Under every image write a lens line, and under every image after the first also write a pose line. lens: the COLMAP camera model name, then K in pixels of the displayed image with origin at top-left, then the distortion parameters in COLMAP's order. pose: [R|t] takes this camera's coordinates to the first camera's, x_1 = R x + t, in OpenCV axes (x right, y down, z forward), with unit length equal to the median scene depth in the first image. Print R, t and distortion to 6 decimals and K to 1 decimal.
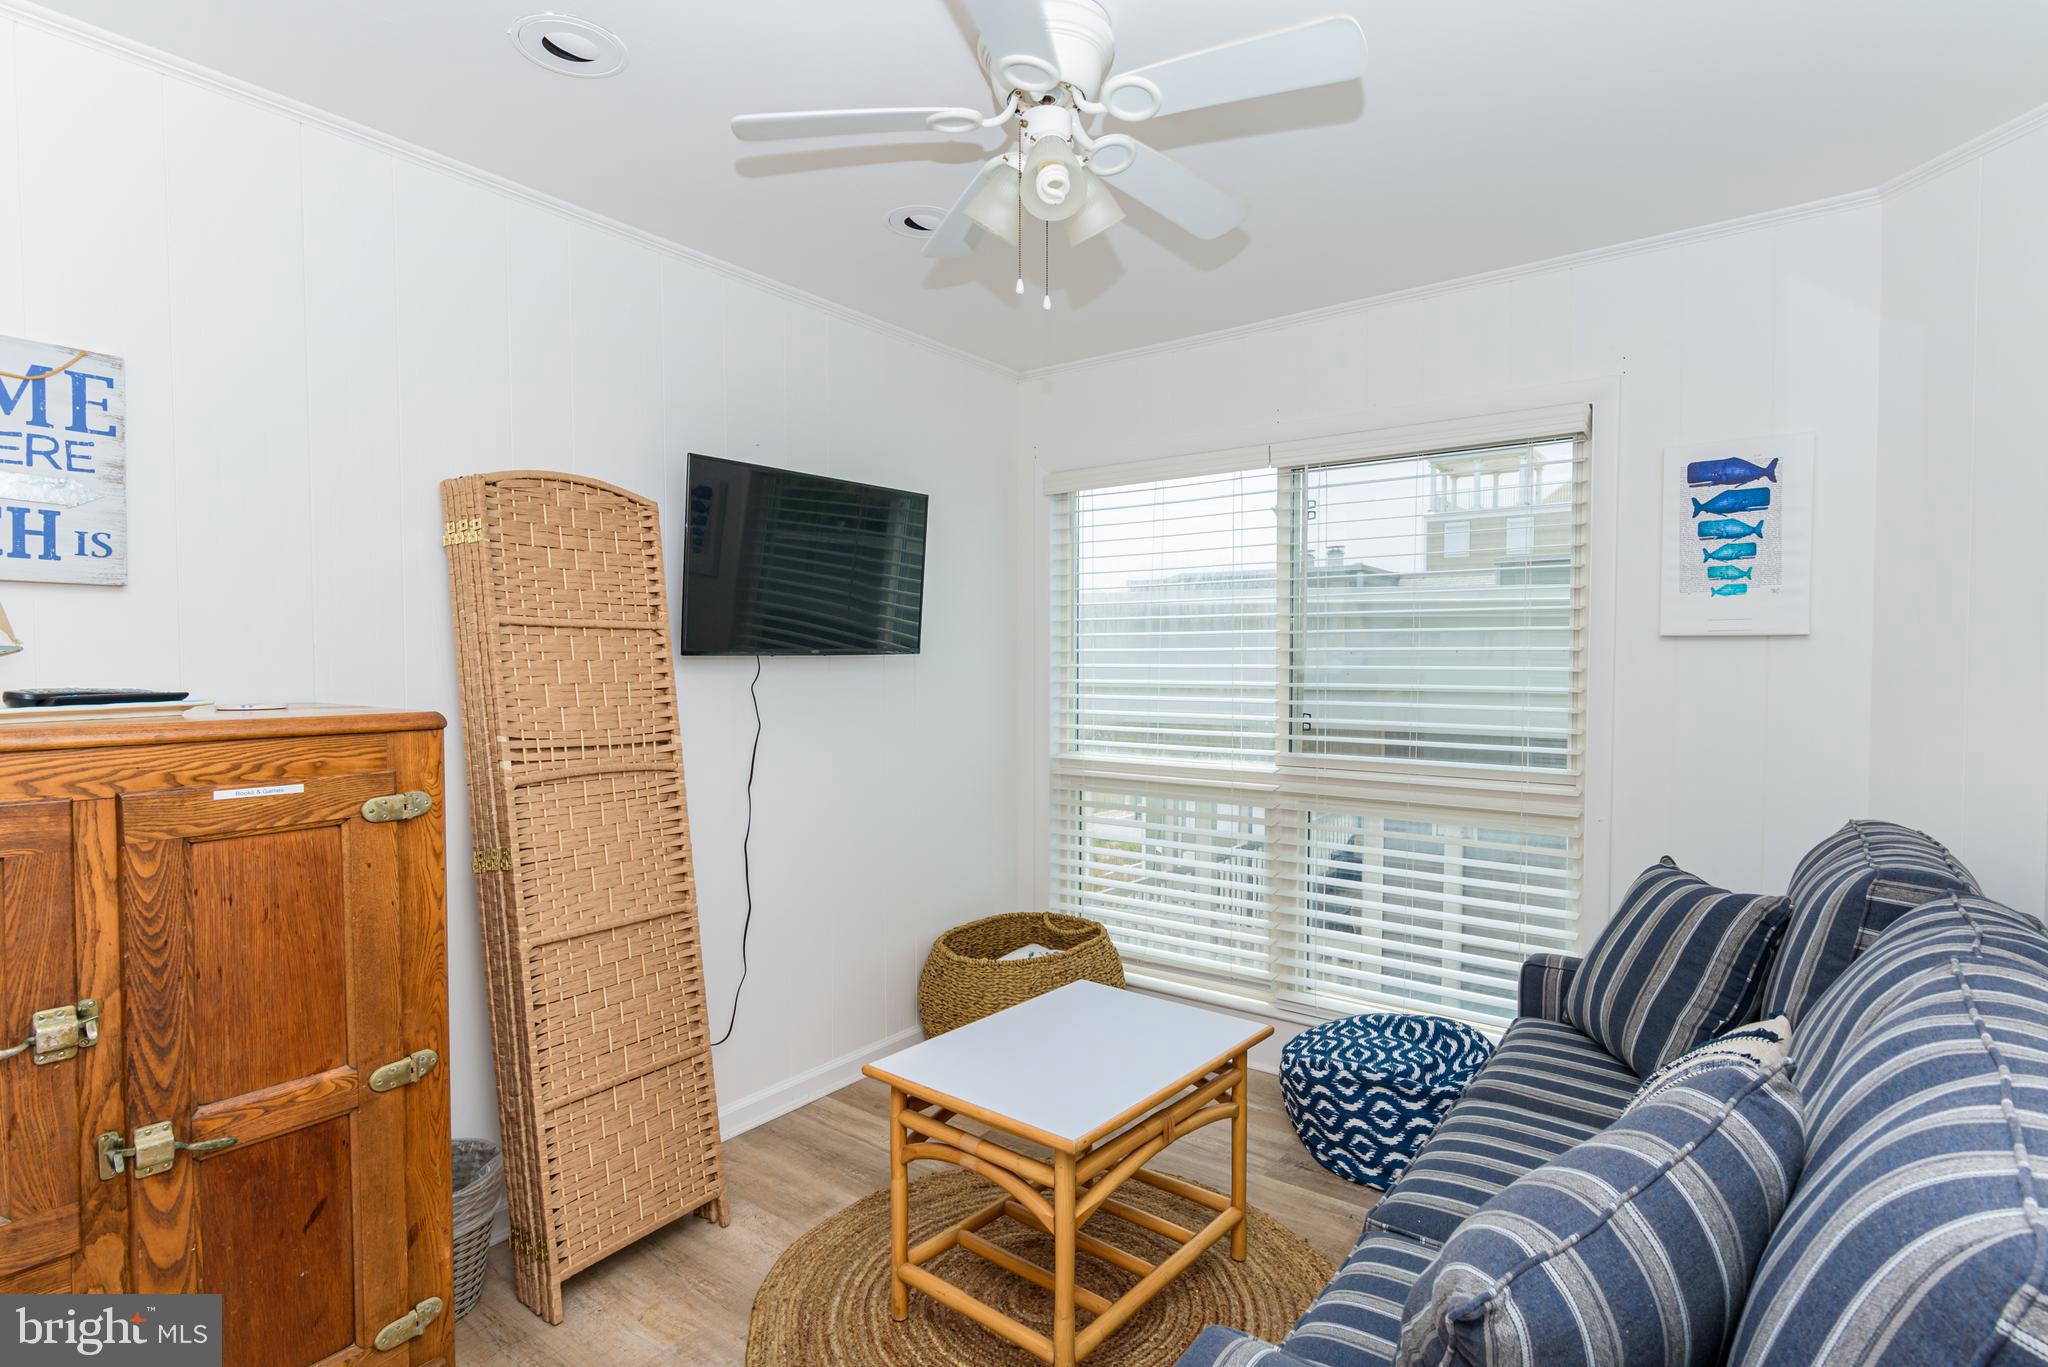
lens RADIAL K [[1010.5, 0, 1015.5], [0, 1010.5, 687.5], [0, 0, 1]] dist [-0.000538, -0.000444]
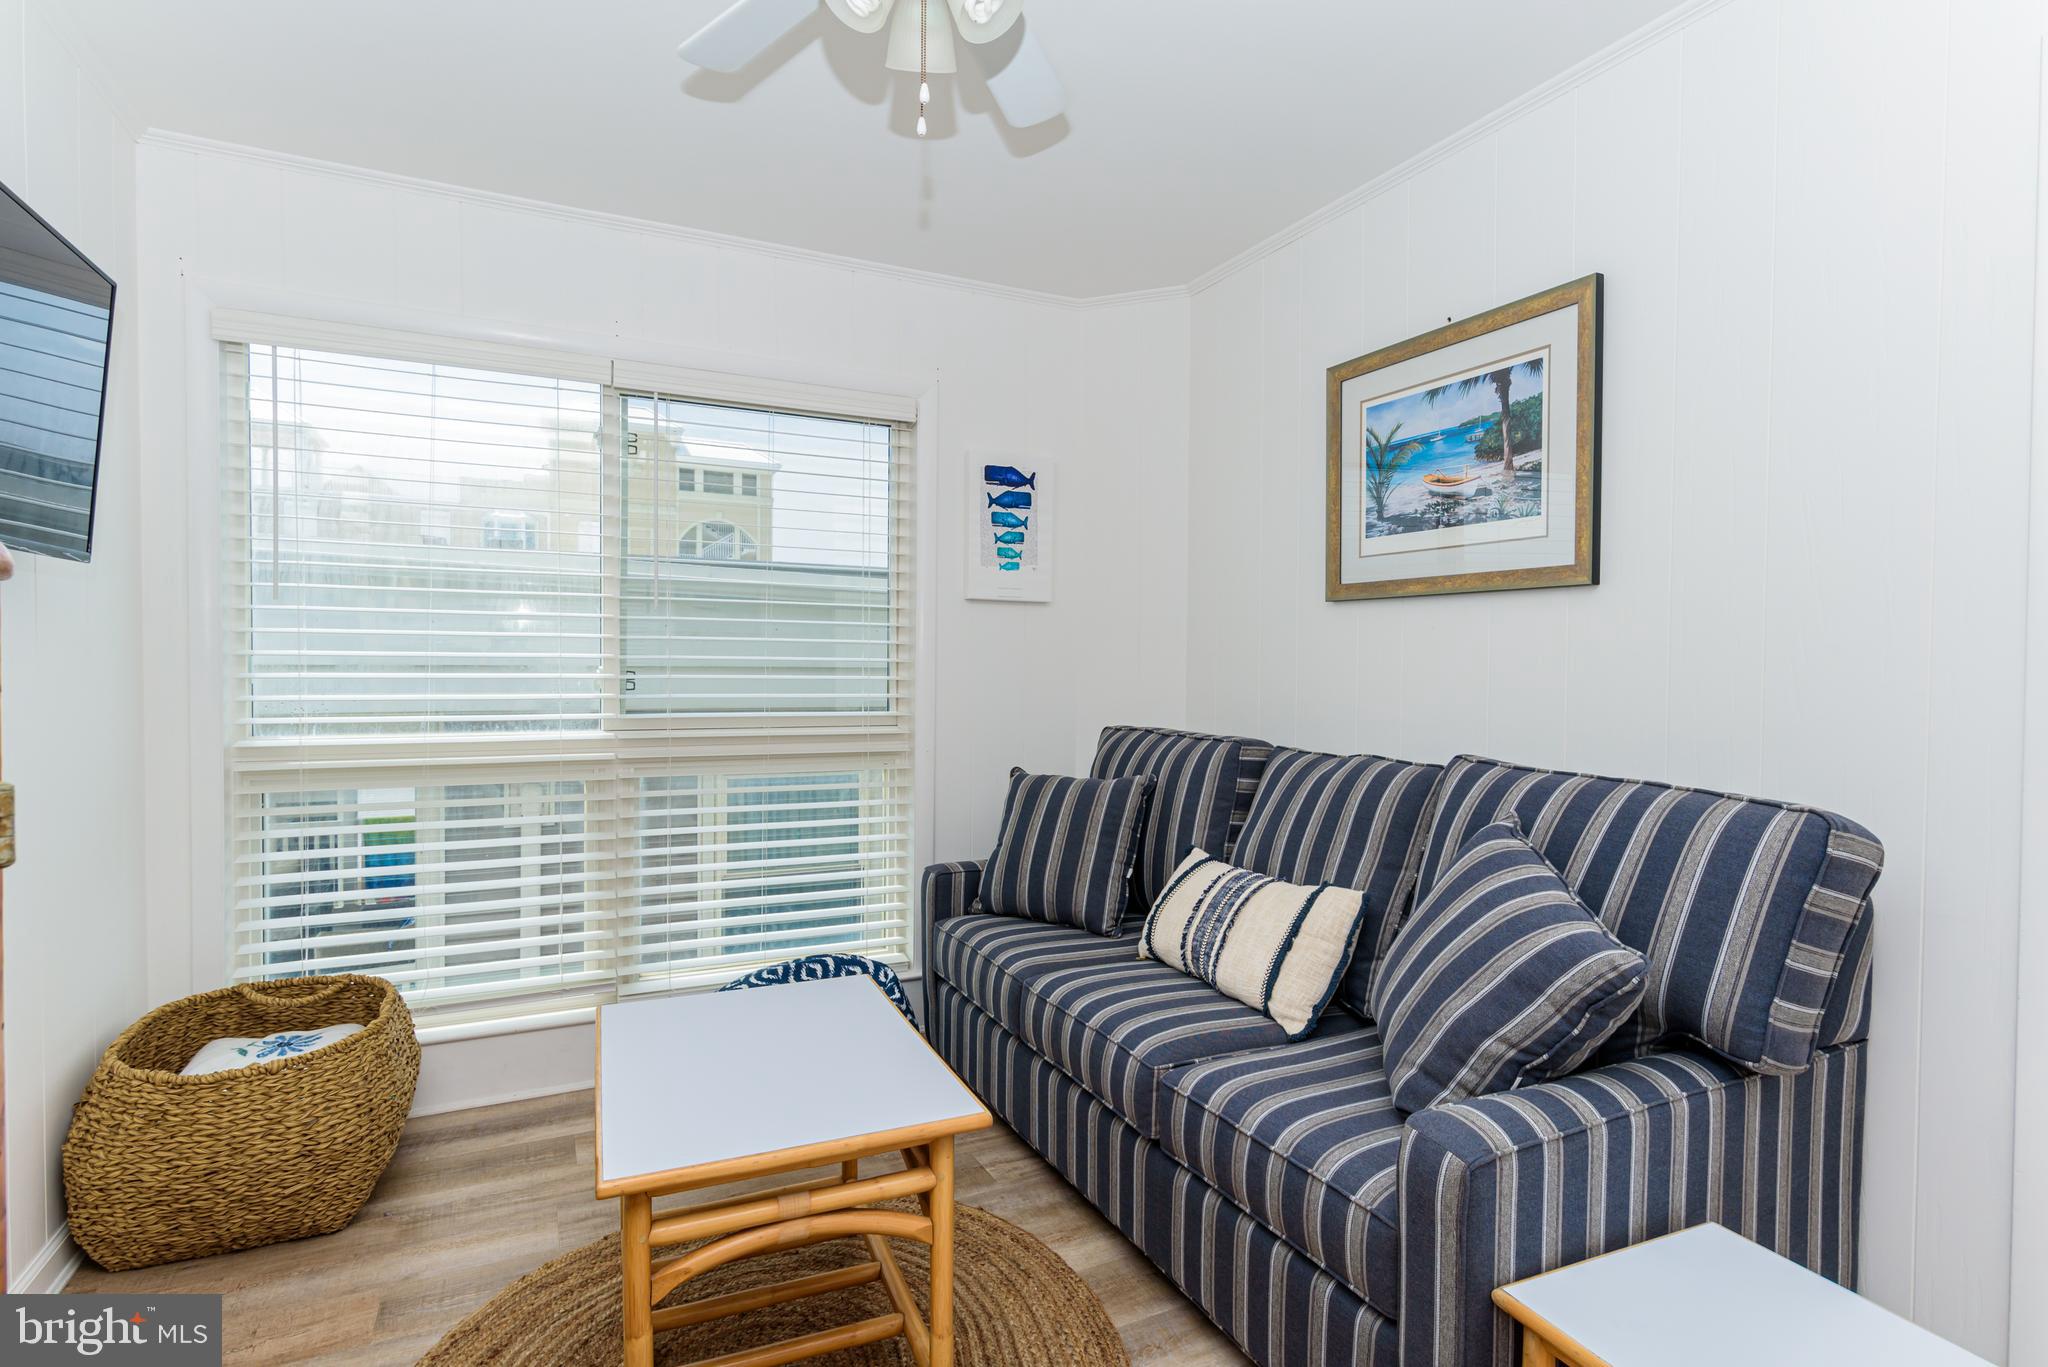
lens RADIAL K [[1030.9, 0, 1020.8], [0, 1030.9, 688.4], [0, 0, 1]] dist [0.001441, -0.000409]
pose [[0.450785, -0.026784, 0.892231, -0.491096], [0.010251, 0.999639, 0.024830, 0.029586], [-0.892574, -0.002047, 0.450896, 0.373111]]
